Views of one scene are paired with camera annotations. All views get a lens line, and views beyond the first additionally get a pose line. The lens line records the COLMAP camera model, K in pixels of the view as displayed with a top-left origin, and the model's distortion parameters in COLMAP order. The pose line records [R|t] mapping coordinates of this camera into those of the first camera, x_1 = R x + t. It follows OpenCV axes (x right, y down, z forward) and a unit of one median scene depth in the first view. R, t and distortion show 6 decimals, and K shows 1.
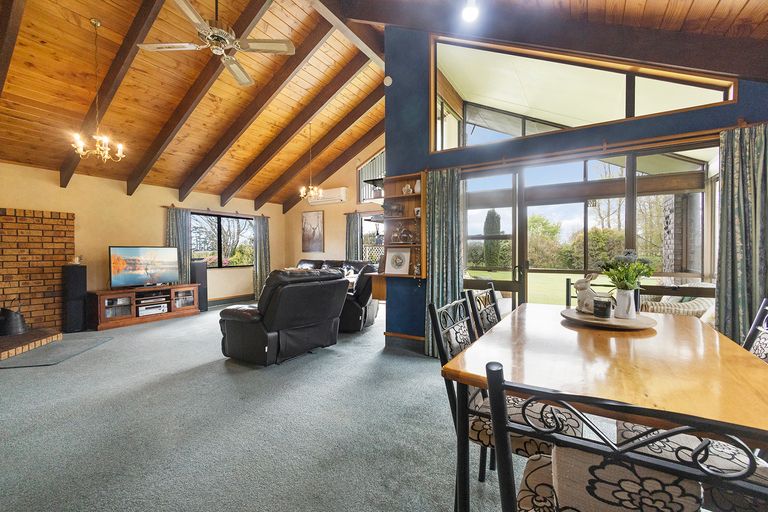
lens RADIAL K [[329.6, 0, 385.6], [0, 329.6, 256.6], [0, 0, 1]] dist [-0.002672, -0.000531]
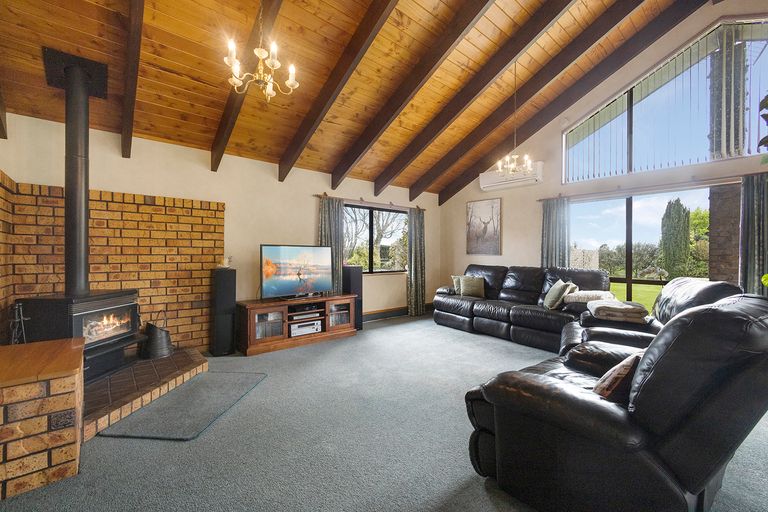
lens RADIAL K [[329.6, 0, 384.3], [0, 329.6, 254.1], [0, 0, 1]] dist [-0.002672, -0.000531]
pose [[0.953988, 0.008796, -0.299717, -0.302937], [-0.013523, 0.999815, -0.013702, -0.002330], [0.299541, 0.017125, 0.953930, 0.319762]]
